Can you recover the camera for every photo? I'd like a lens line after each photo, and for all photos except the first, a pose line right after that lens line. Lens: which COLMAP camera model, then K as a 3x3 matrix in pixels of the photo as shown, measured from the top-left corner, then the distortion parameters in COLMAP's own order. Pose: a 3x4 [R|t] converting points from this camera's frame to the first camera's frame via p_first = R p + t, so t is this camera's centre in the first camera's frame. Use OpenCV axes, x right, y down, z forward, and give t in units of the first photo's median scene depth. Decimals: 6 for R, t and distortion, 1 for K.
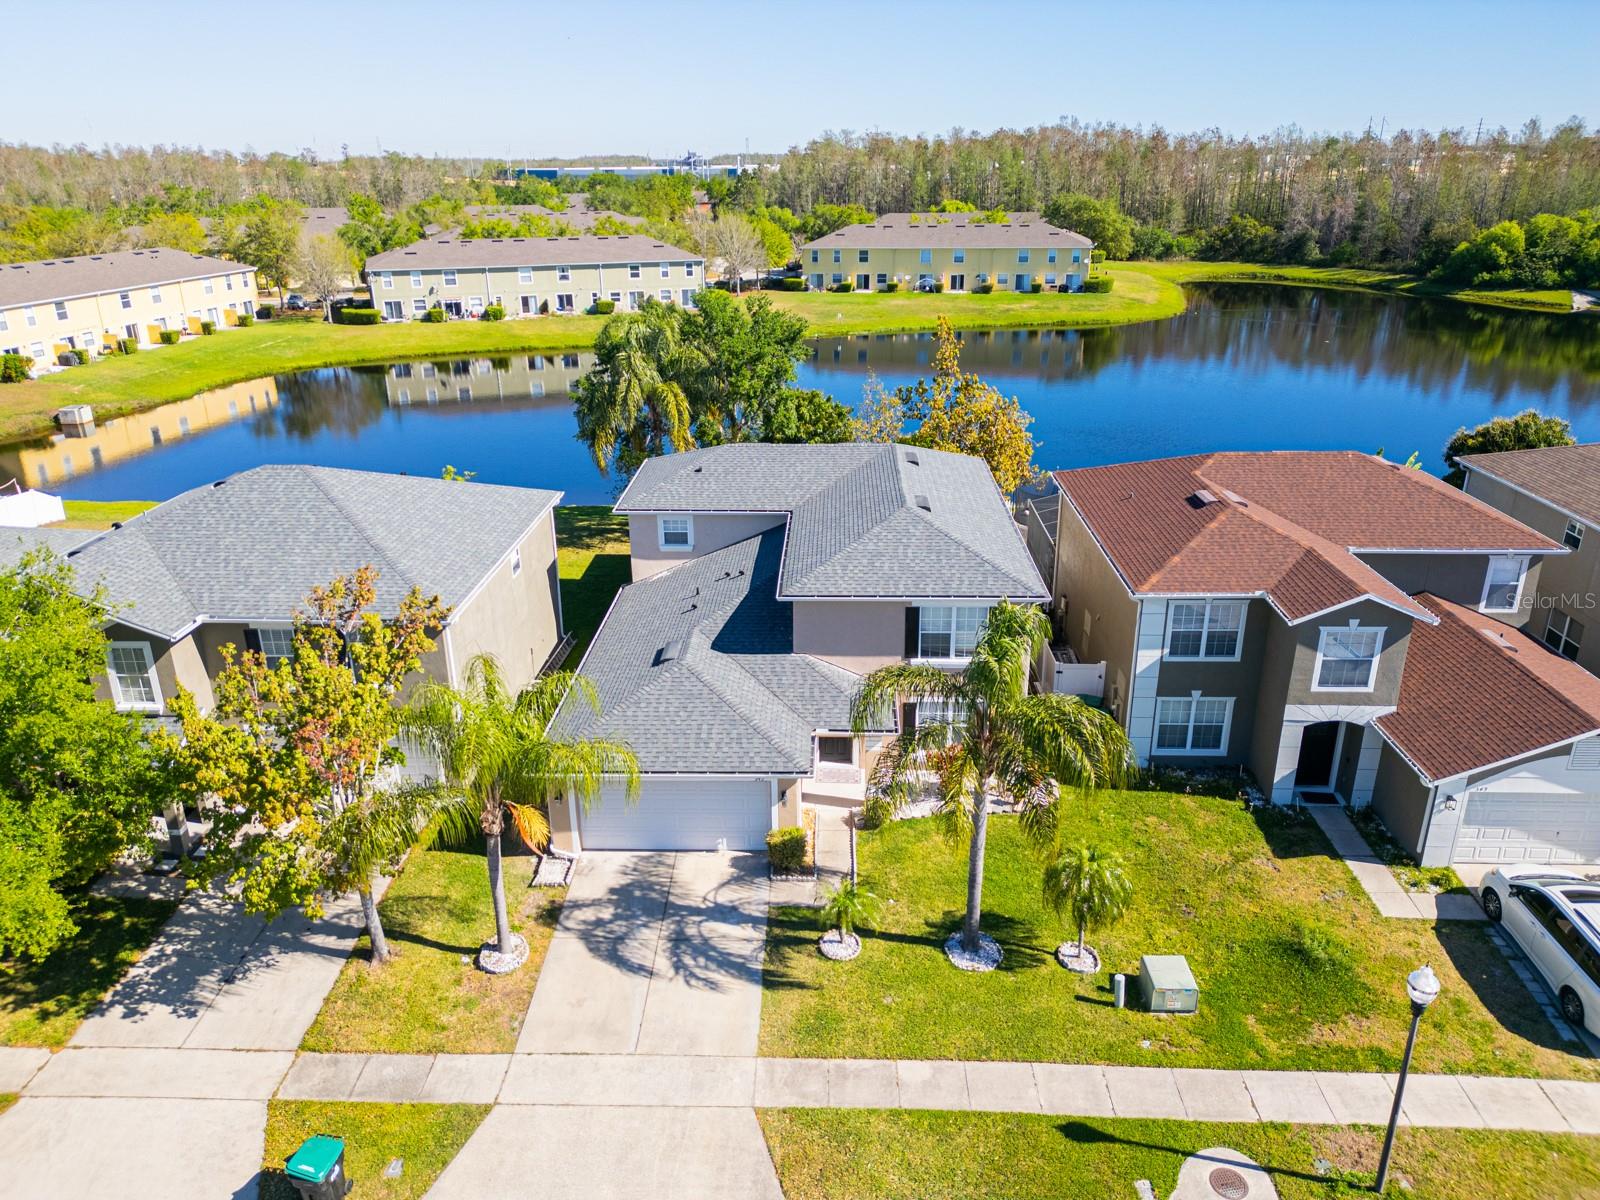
lens RADIAL K [[1114.6, 0, 798.0], [0, 1114.6, 599.7], [0, 0, 1]] dist [0.075133, -0.070170]
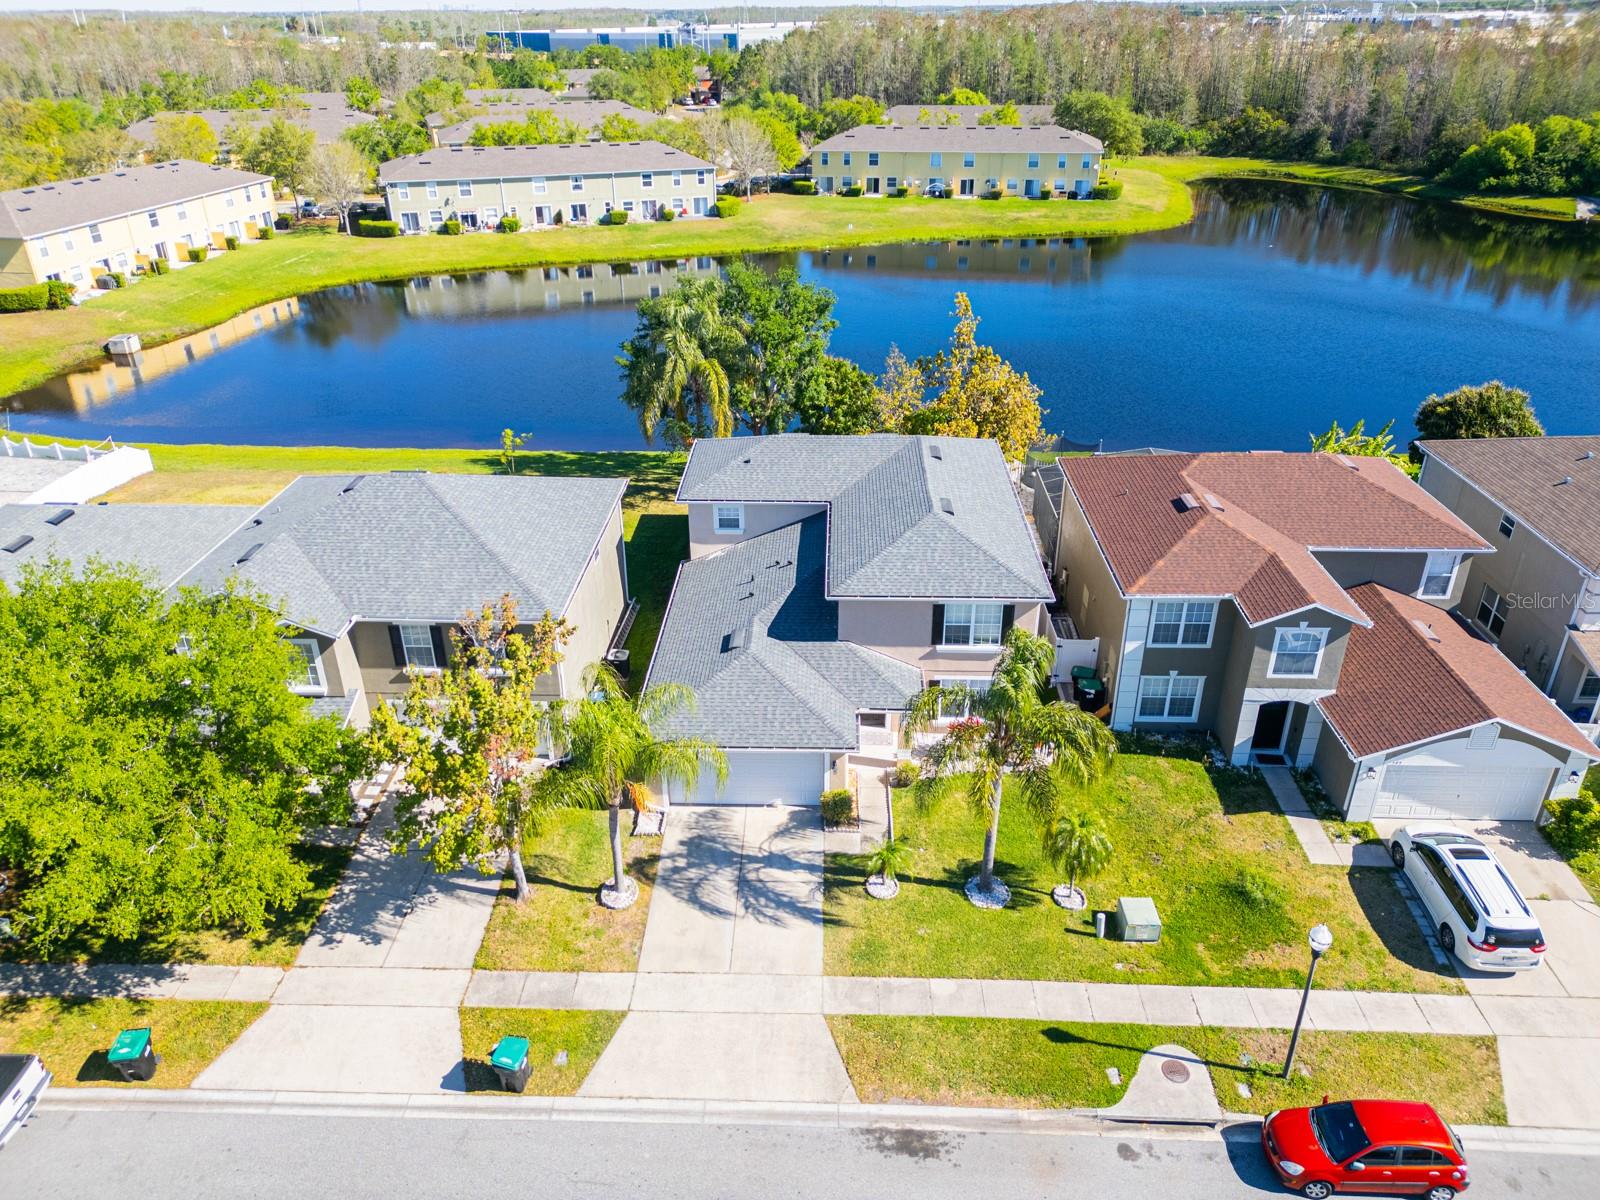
lens RADIAL K [[1114.6, 0, 798.0], [0, 1114.6, 599.7], [0, 0, 1]] dist [0.075133, -0.070170]
pose [[0.999996, 0.001687, 0.002070, -0.048770], [-0.001903, 0.994037, 0.109028, -0.122580], [-0.001874, -0.109032, 0.994036, -0.180864]]
